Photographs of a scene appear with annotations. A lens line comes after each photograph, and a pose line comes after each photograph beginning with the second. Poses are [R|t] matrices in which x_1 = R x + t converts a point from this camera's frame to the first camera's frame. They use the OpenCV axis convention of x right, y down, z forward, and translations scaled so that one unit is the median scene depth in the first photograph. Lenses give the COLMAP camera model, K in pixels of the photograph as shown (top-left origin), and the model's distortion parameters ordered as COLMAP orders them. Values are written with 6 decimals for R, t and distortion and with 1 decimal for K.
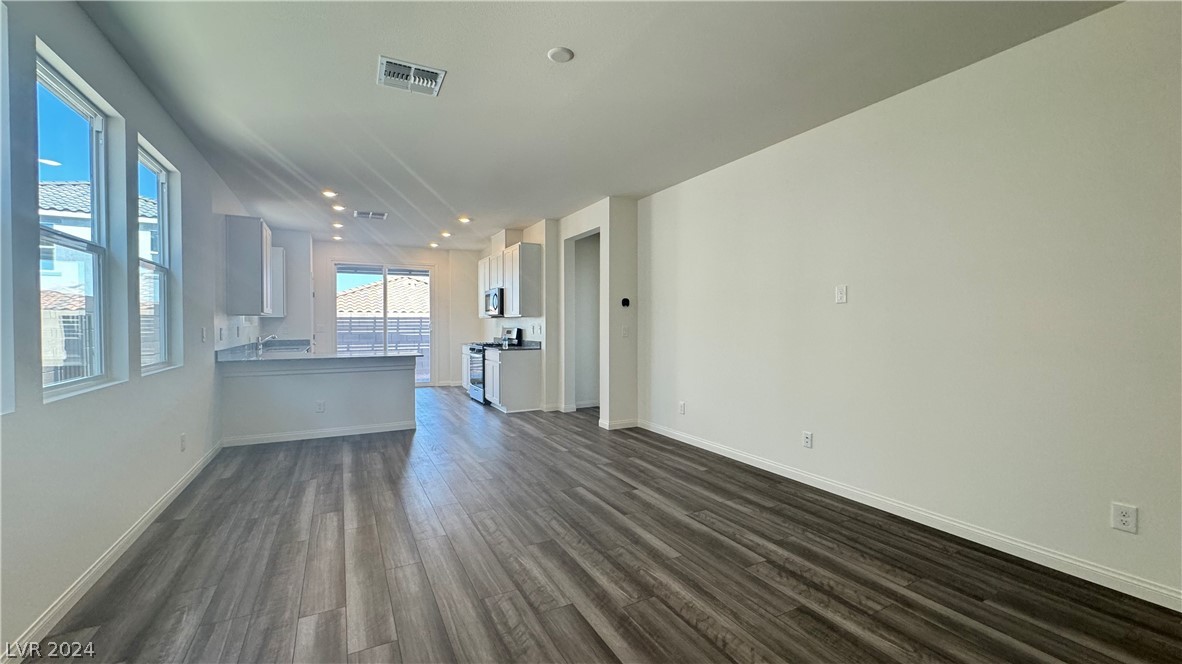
lens RADIAL K [[470.8, 0, 593.1], [0, 470.8, 332.4], [0, 0, 1]] dist [-0.002915, 0.000392]
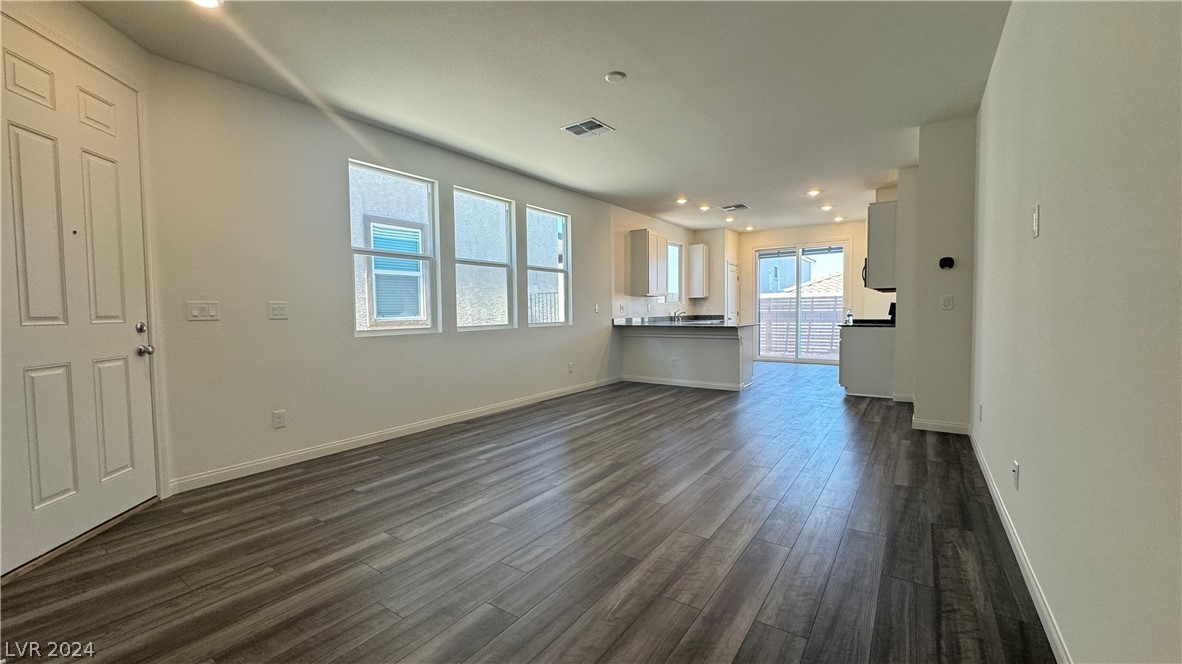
lens RADIAL K [[470.8, 0, 590.2], [0, 470.8, 332.0], [0, 0, 1]] dist [-0.002915, 0.000392]
pose [[0.449693, 0.036382, -0.892442, 0.779489], [-0.004148, 0.999244, 0.038646, 0.029349], [0.893173, -0.013677, 0.449504, 0.273329]]
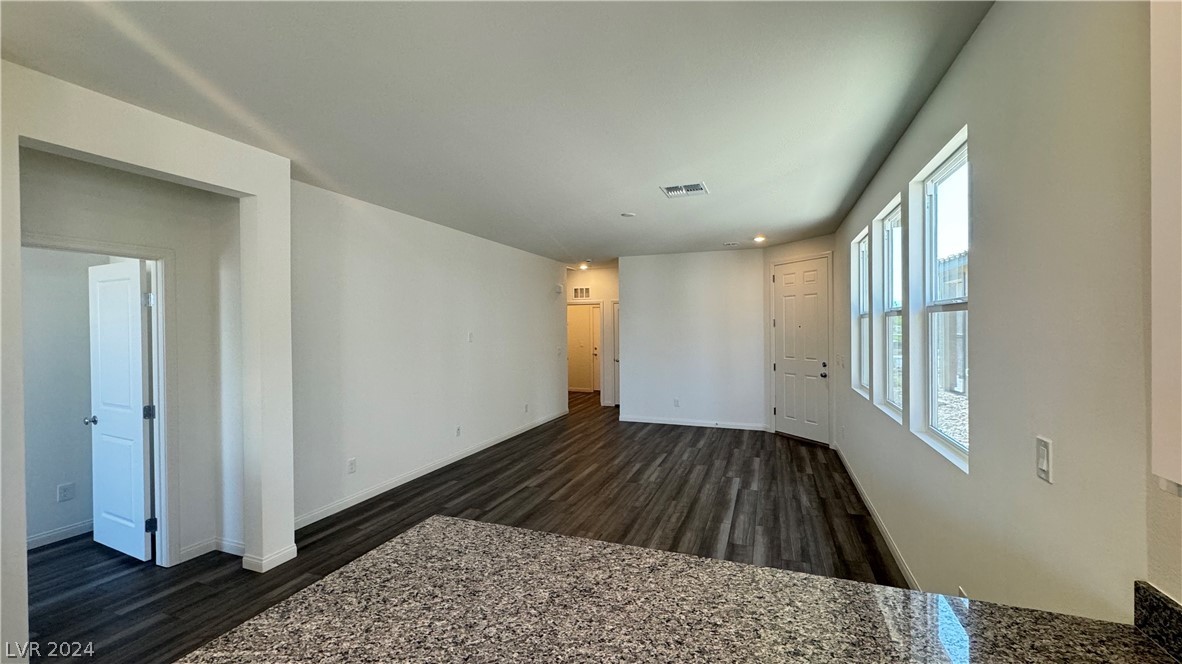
lens RADIAL K [[470.8, 0, 590.0], [0, 470.8, 330.9], [0, 0, 1]] dist [-0.002915, 0.000392]
pose [[-0.651885, 0.000454, 0.758317, -1.044653], [0.022924, 0.999555, 0.019109, -0.123611], [-0.757971, 0.029840, -0.651605, 1.761324]]
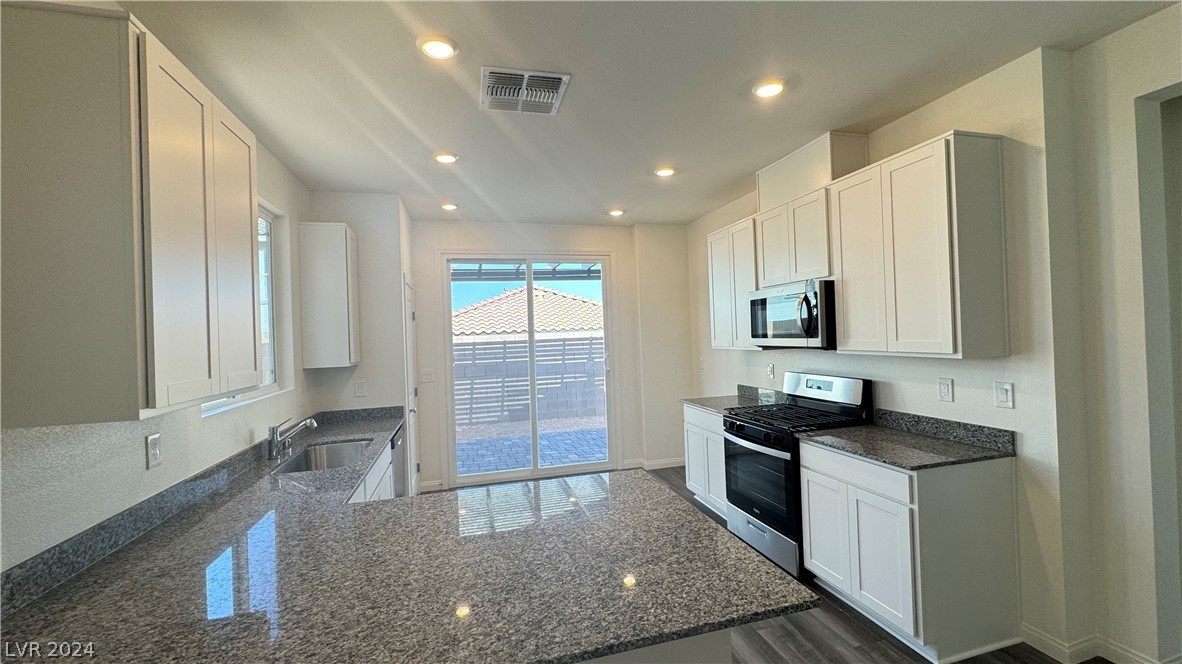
lens RADIAL K [[470.8, 0, 593.5], [0, 470.8, 333.8], [0, 0, 1]] dist [-0.002915, 0.000392]
pose [[0.974364, -0.035049, -0.222232, -0.638871], [0.032195, 0.999346, -0.016450, -0.104919], [0.222663, 0.008873, 0.974855, 1.221628]]
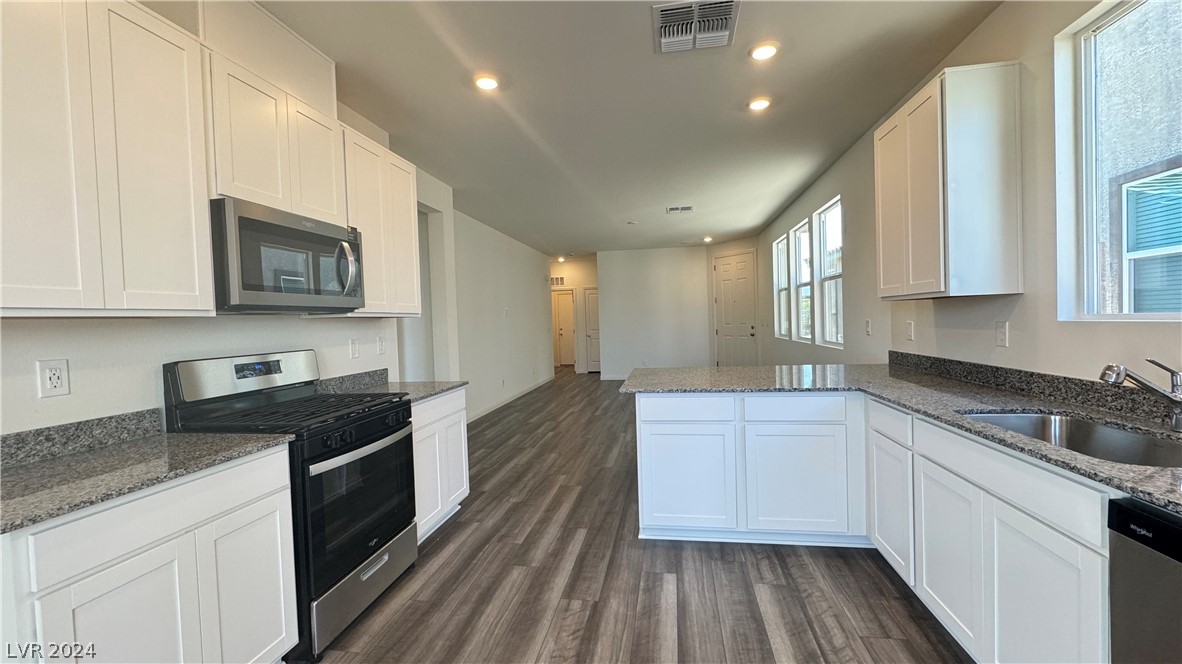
lens RADIAL K [[470.8, 0, 589.3], [0, 470.8, 331.2], [0, 0, 1]] dist [-0.002915, 0.000392]
pose [[-0.783563, 0.011121, 0.621213, -1.168537], [0.044152, 0.998309, 0.037819, -0.057187], [-0.619741, 0.057061, -0.782729, 2.493533]]
